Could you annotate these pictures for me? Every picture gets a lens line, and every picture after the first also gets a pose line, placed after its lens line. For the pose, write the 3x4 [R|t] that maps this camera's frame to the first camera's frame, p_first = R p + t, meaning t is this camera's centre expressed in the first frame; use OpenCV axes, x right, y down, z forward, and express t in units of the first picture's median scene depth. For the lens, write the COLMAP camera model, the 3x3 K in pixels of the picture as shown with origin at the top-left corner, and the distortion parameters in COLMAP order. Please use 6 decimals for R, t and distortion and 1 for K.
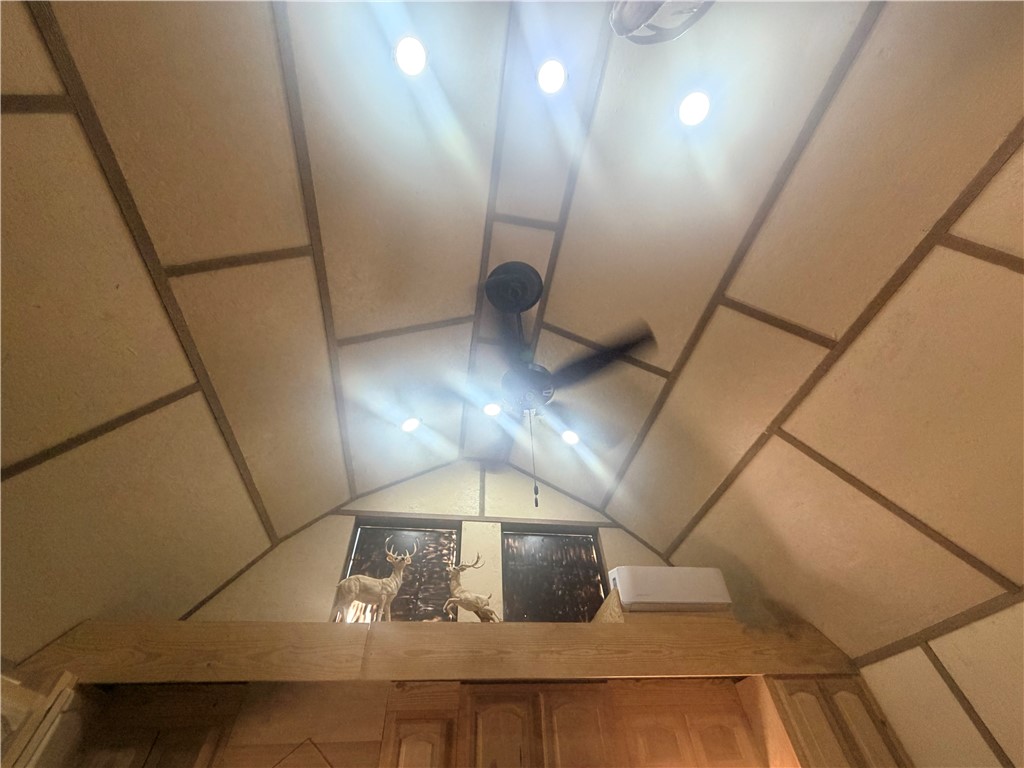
lens RADIAL K [[409.5, 0, 515.2], [0, 409.5, 384.7], [0, 0, 1]] dist [0.001736, -0.000060]
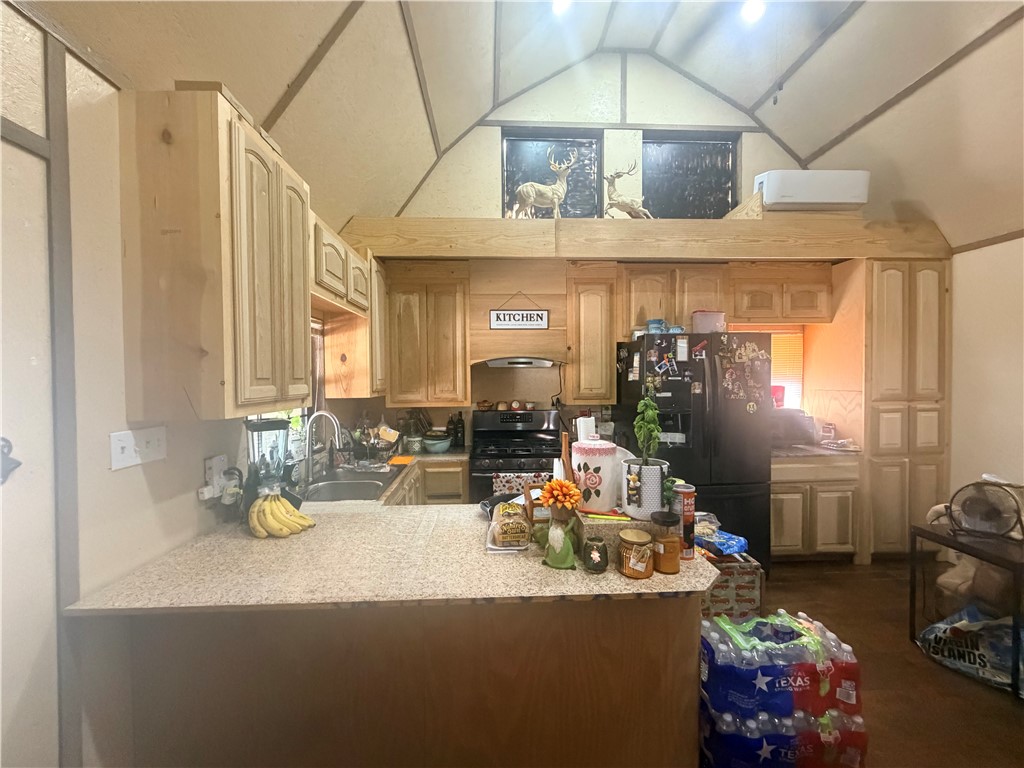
lens RADIAL K [[409.5, 0, 511.1], [0, 409.5, 383.9], [0, 0, 1]] dist [0.001736, -0.000060]
pose [[0.992796, 0.040100, -0.112911, -0.255834], [0.060175, 0.648024, 0.759239, -0.044926], [0.103614, -0.760563, 0.640943, -0.165616]]
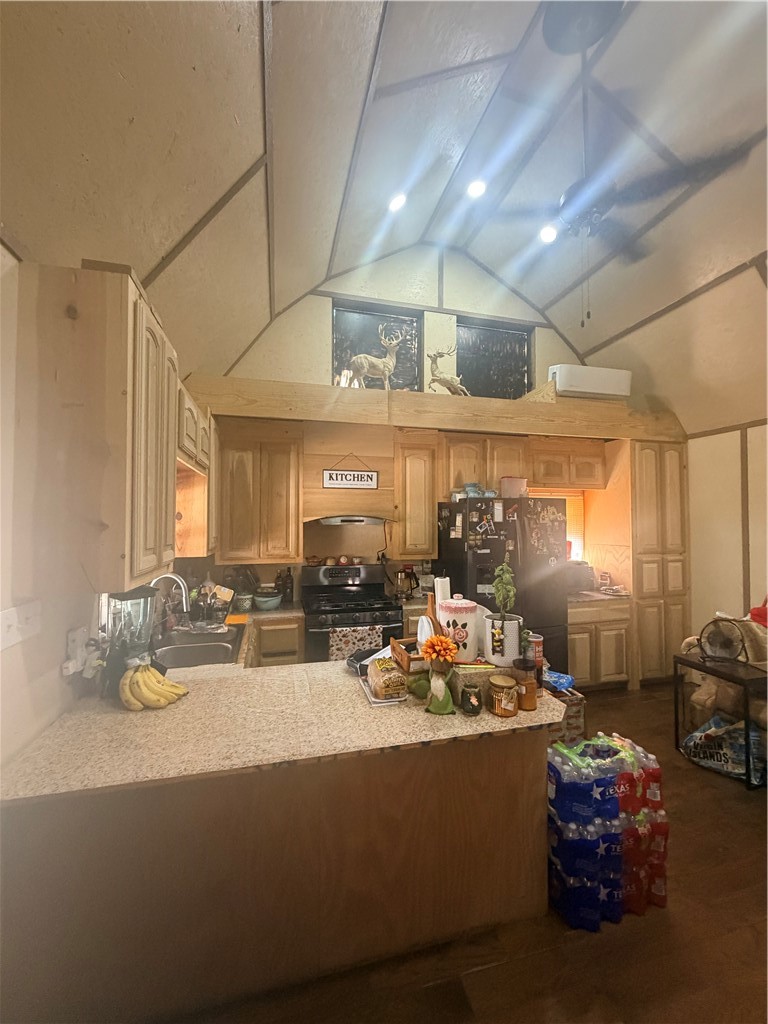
lens RADIAL K [[409.5, 0, 384.3], [0, 409.5, 511.1], [0, 0, 1]] dist [0.001736, -0.000060]
pose [[0.994430, 0.047431, 0.094124, -0.374720], [-0.101098, 0.681754, 0.724563, -0.111719], [-0.029803, -0.730043, 0.682751, -0.189523]]
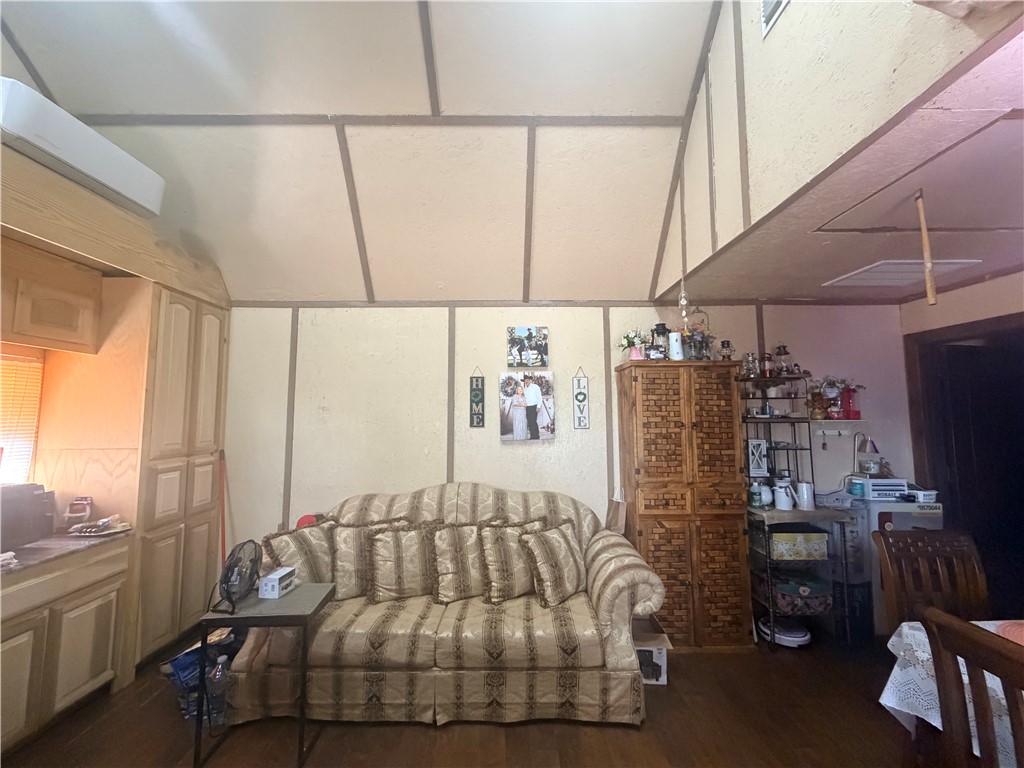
lens RADIAL K [[409.5, 0, 511.1], [0, 409.5, 384.2], [0, 0, 1]] dist [0.001736, -0.000060]
pose [[0.151430, 0.124036, 0.980655, -0.177933], [-0.745203, 0.666125, 0.030819, 0.160343], [-0.649416, -0.735454, 0.193303, 0.045045]]
